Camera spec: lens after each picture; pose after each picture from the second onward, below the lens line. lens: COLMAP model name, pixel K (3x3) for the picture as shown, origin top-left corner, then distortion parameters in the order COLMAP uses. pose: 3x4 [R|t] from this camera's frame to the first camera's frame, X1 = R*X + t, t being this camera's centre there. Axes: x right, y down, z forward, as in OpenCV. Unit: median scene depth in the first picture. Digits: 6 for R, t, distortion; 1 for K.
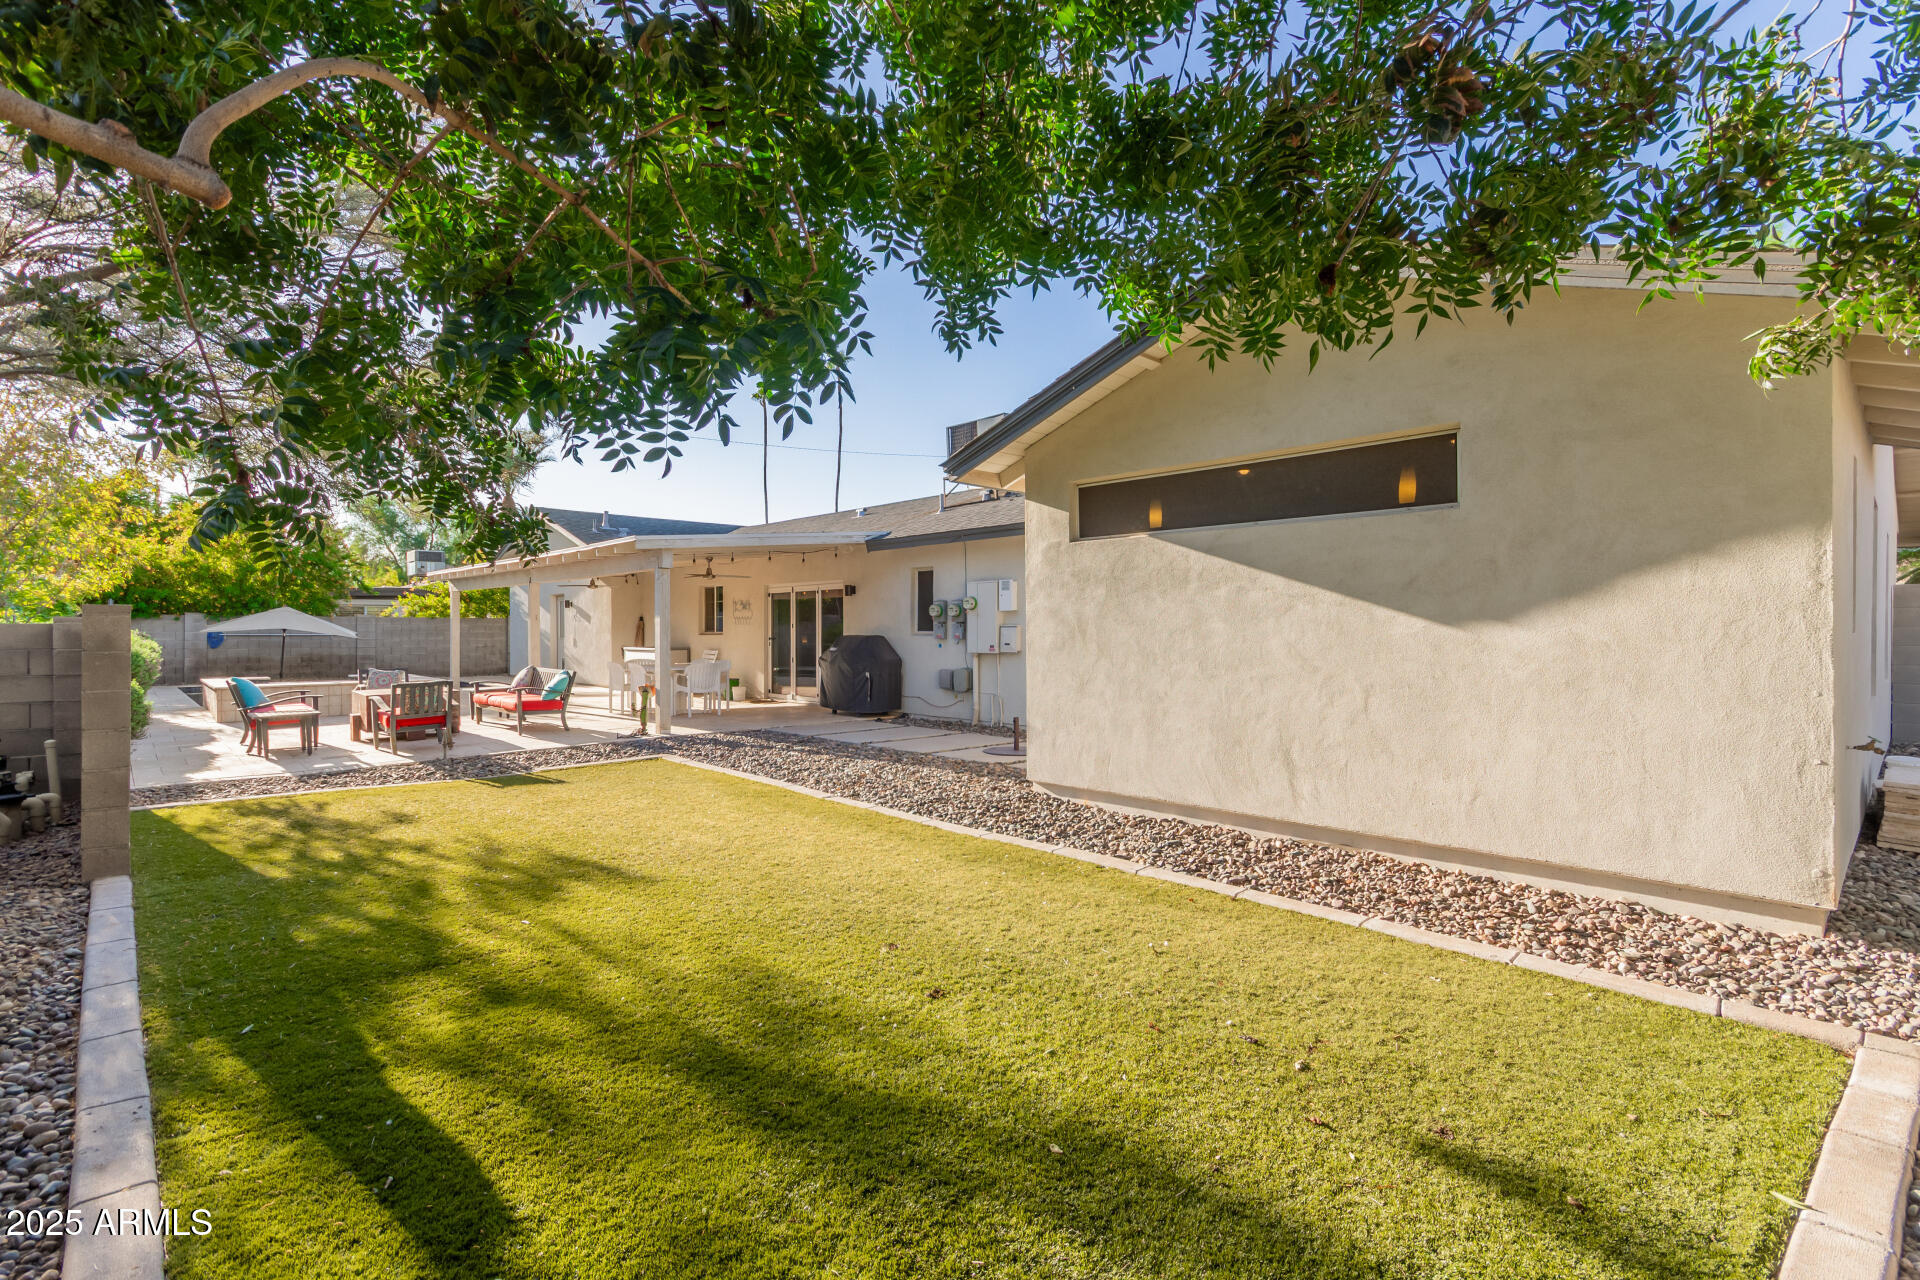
lens RADIAL K [[907.2, 0, 963.1], [0, 907.2, 637.1], [0, 0, 1]] dist [0.002234, -0.000533]
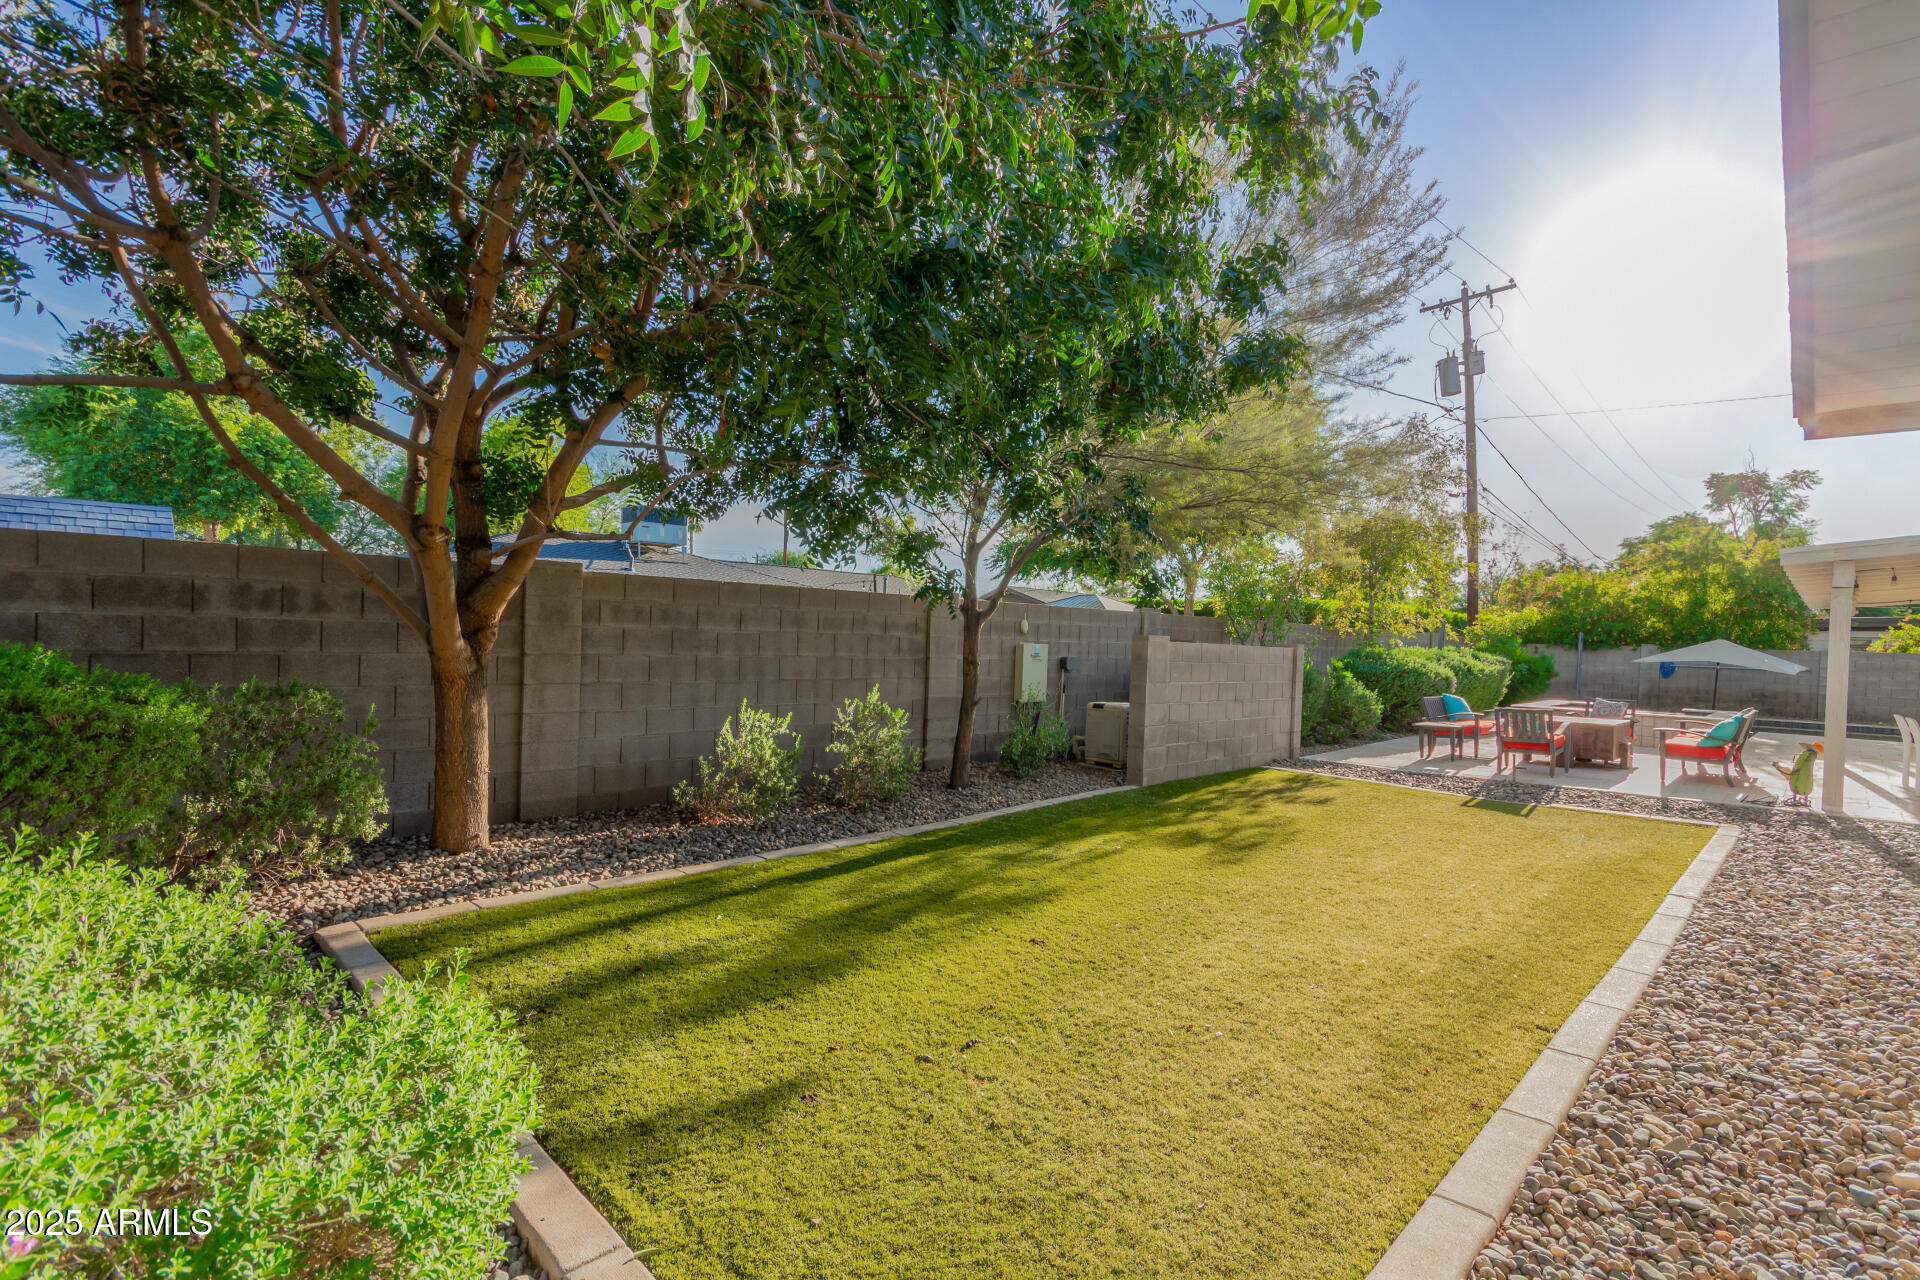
lens RADIAL K [[907.2, 0, 963.2], [0, 907.2, 641.0], [0, 0, 1]] dist [0.002234, -0.000533]
pose [[0.051881, 0.006383, -0.998633, 0.925907], [-0.038316, 0.999256, 0.004396, -0.019848], [0.997918, 0.038036, 0.052087, 0.618532]]
